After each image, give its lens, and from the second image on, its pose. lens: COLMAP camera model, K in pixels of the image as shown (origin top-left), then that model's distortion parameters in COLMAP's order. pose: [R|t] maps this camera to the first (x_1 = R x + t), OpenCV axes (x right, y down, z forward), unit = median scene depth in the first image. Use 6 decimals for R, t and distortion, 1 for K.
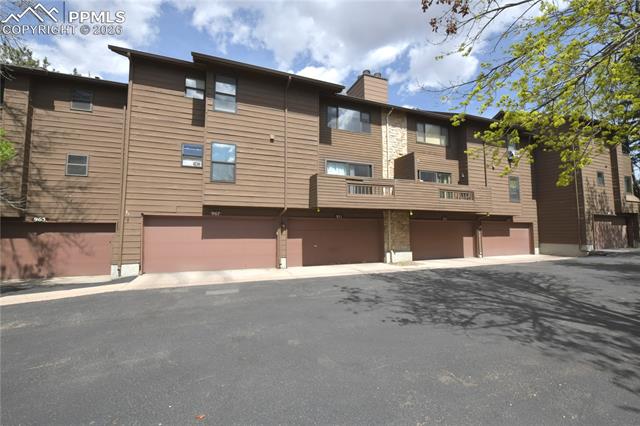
lens RADIAL K [[261.4, 0, 319.9], [0, 261.4, 213.2], [0, 0, 1]] dist [-0.014572, -0.000339]
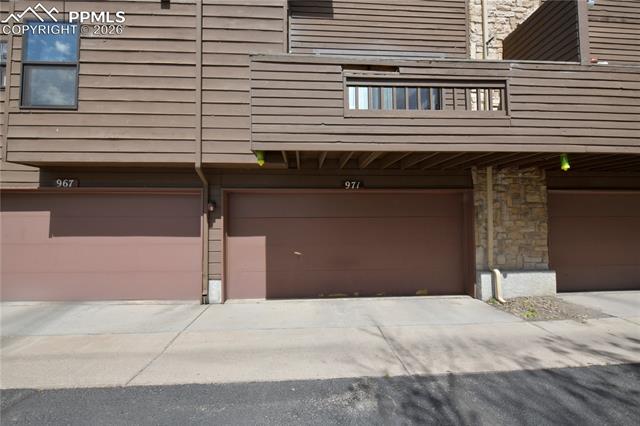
lens RADIAL K [[261.4, 0, 318.5], [0, 261.4, 213.6], [0, 0, 1]] dist [-0.014572, -0.000339]
pose [[0.950852, -0.010035, -0.309482, 0.157812], [0.024545, 0.998772, 0.043028, 0.041657], [0.308670, -0.048509, 0.949931, 0.607876]]
